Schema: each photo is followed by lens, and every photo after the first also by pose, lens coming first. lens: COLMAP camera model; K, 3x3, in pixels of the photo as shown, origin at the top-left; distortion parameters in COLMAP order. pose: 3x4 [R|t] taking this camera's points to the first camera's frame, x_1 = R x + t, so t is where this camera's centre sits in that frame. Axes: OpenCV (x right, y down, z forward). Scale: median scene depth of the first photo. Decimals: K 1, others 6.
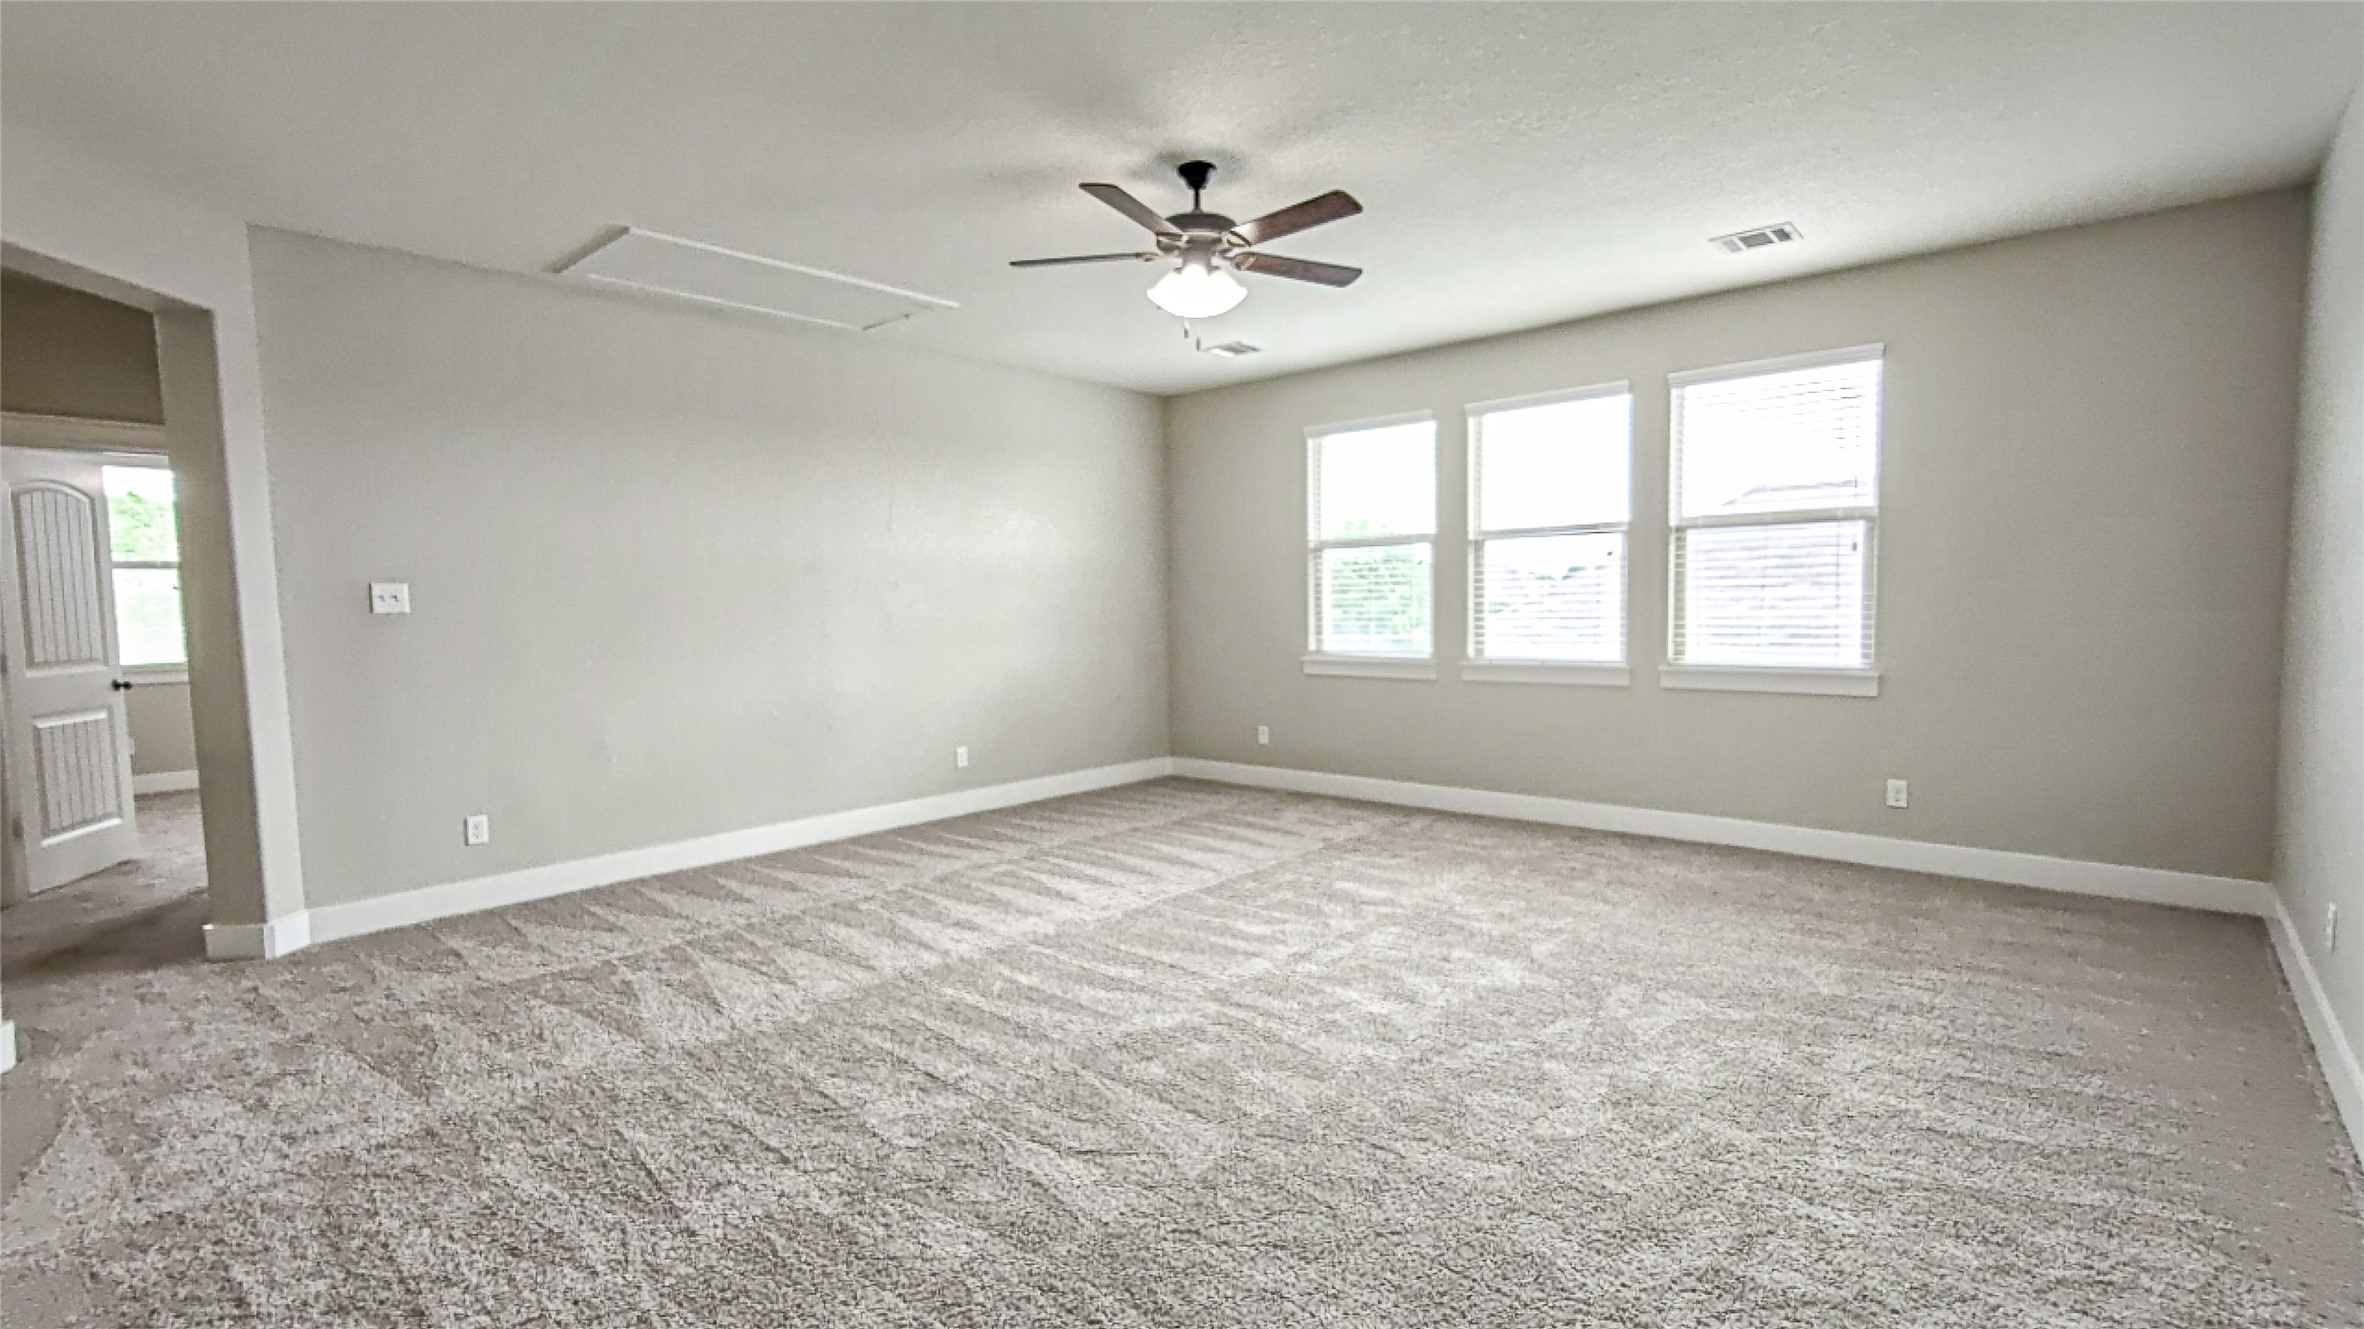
lens RADIAL K [[1070.1, 0, 1186.0], [0, 1070.1, 662.2], [0, 0, 1]] dist [-0.002035, -0.000040]
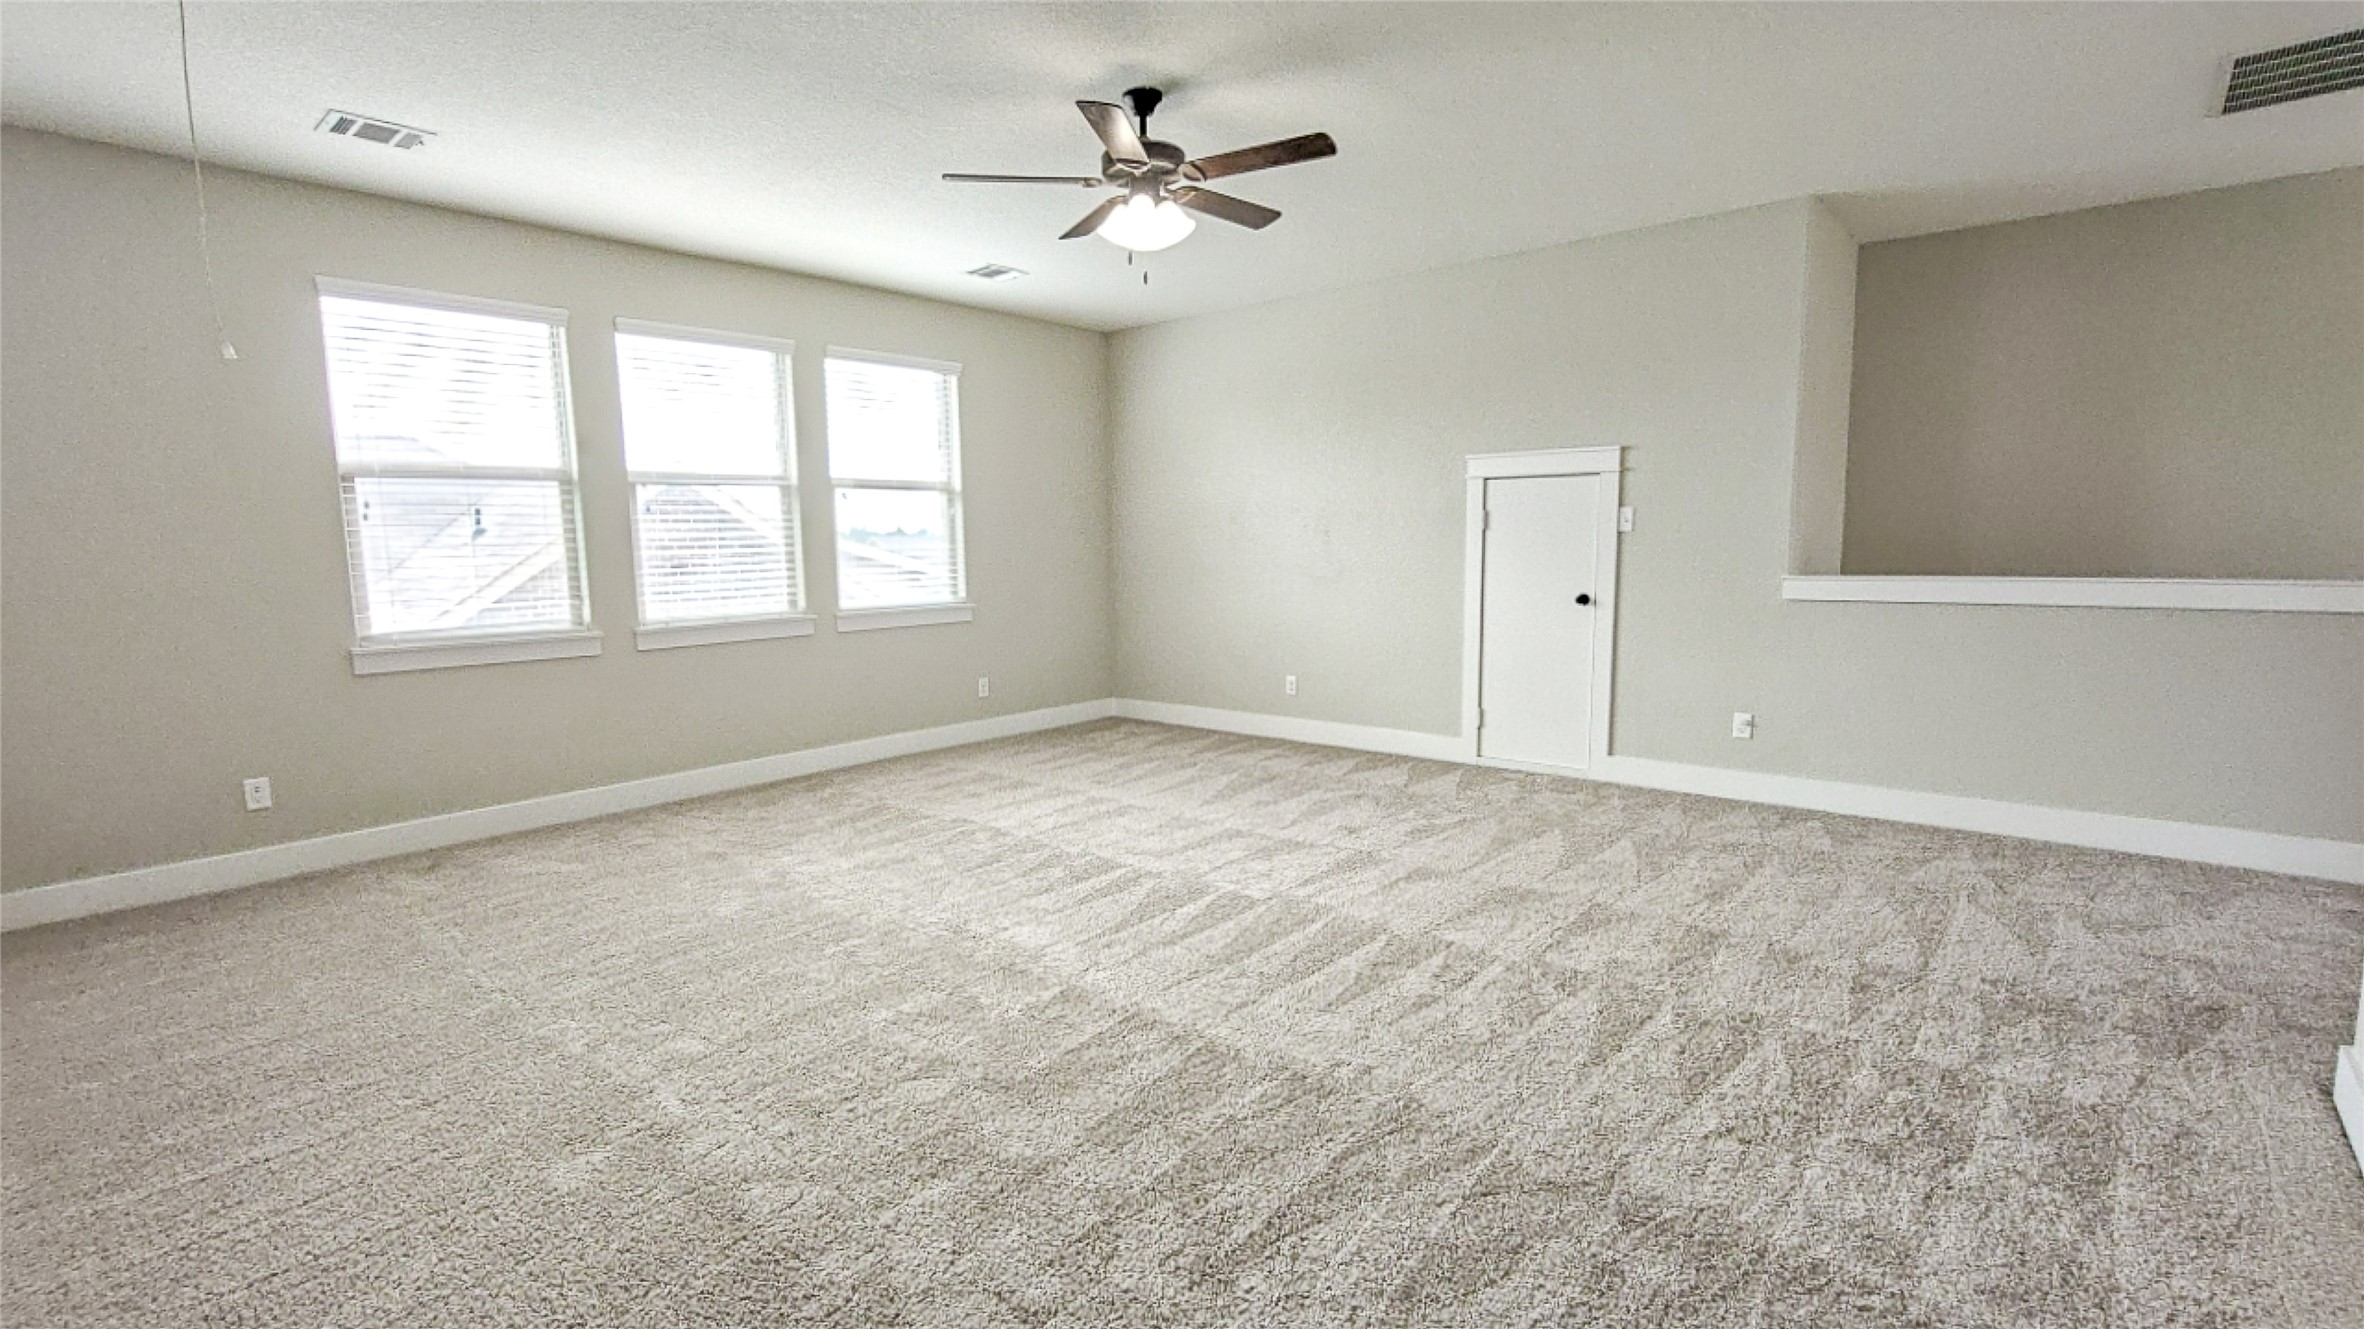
lens RADIAL K [[1070.1, 0, 1195.0], [0, 1070.1, 675.6], [0, 0, 1]] dist [-0.002035, -0.000040]
pose [[-0.031037, -0.105037, 0.993984, -0.624418], [0.079417, 0.991060, 0.107208, -0.019753], [-0.996358, 0.082267, -0.022418, 0.615990]]
